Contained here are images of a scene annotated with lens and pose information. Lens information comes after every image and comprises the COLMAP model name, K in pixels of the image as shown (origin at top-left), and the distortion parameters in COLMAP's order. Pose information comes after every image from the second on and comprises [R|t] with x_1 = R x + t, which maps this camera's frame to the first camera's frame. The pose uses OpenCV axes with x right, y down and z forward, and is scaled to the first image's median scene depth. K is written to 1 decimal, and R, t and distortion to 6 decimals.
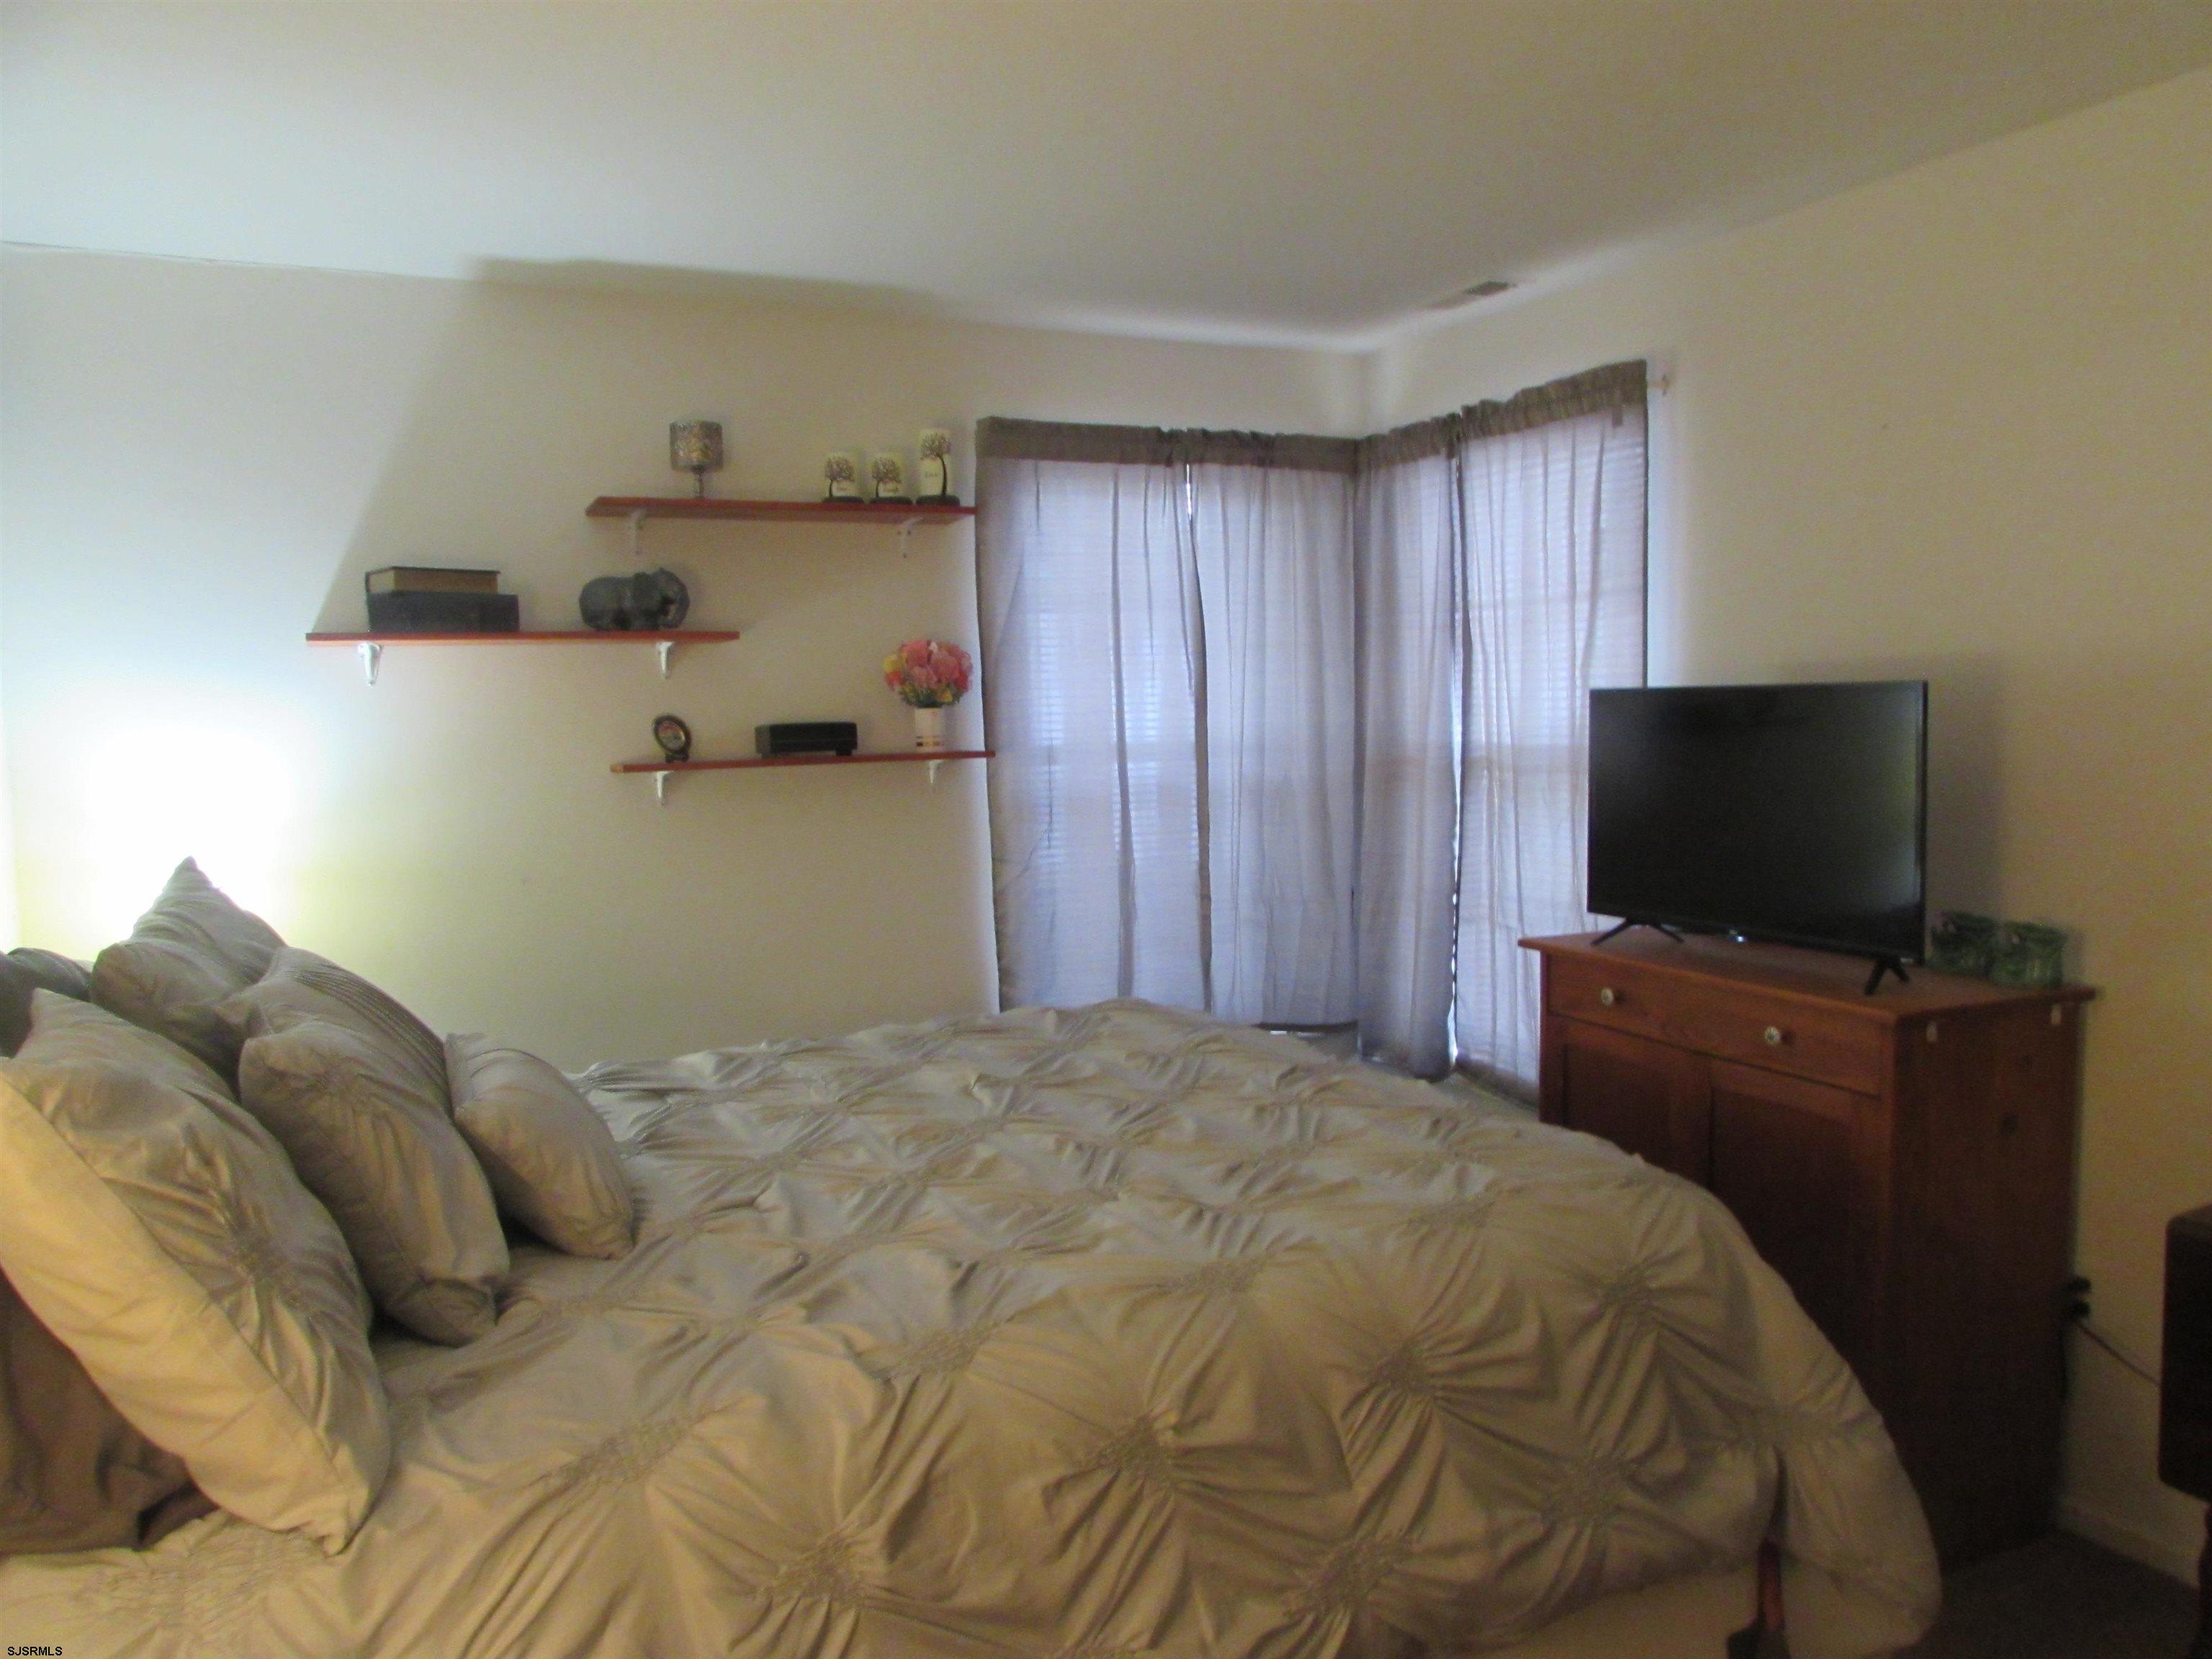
lens RADIAL K [[1566.7, 0, 1118.5], [0, 1566.7, 820.6], [0, 0, 1]] dist [-0.037148, 0.011604]
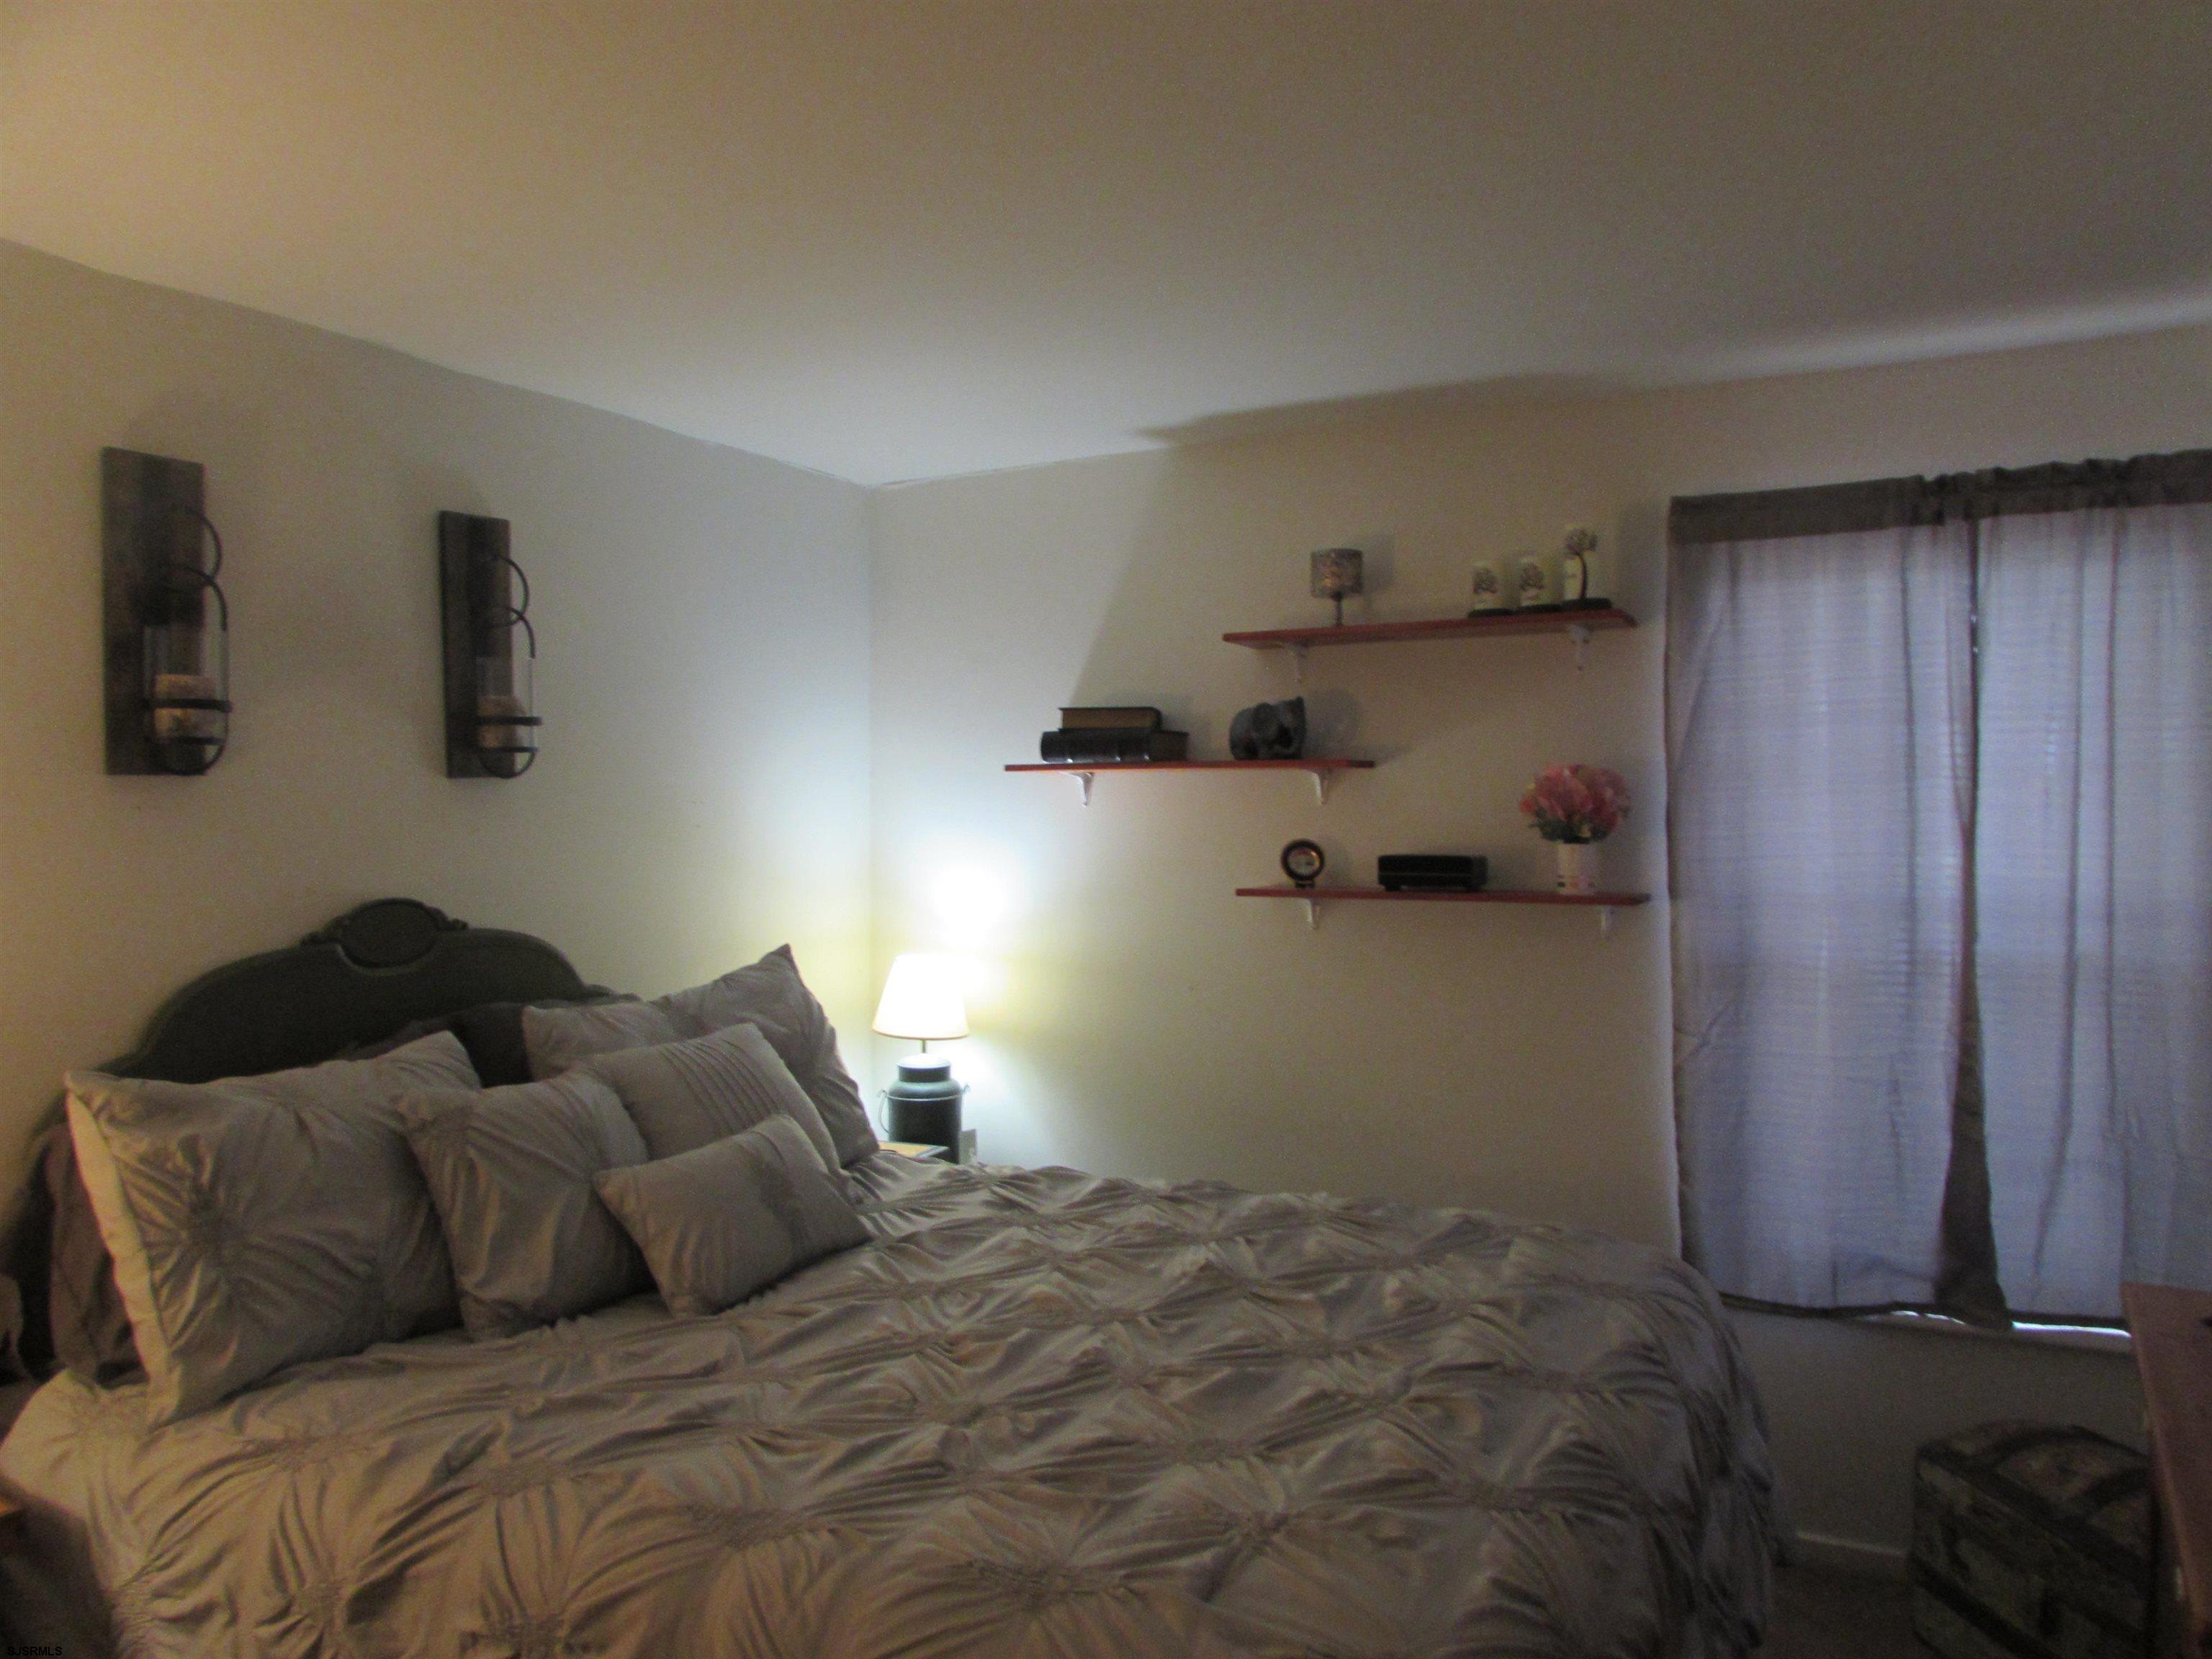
lens RADIAL K [[1566.7, 0, 1108.7], [0, 1566.7, 838.9], [0, 0, 1]] dist [-0.037148, 0.011604]
pose [[0.594804, 0.041736, -0.802786, 0.430834], [-0.067613, 0.997710, 0.001774, -0.060274], [0.801022, 0.053224, 0.596264, 0.286797]]
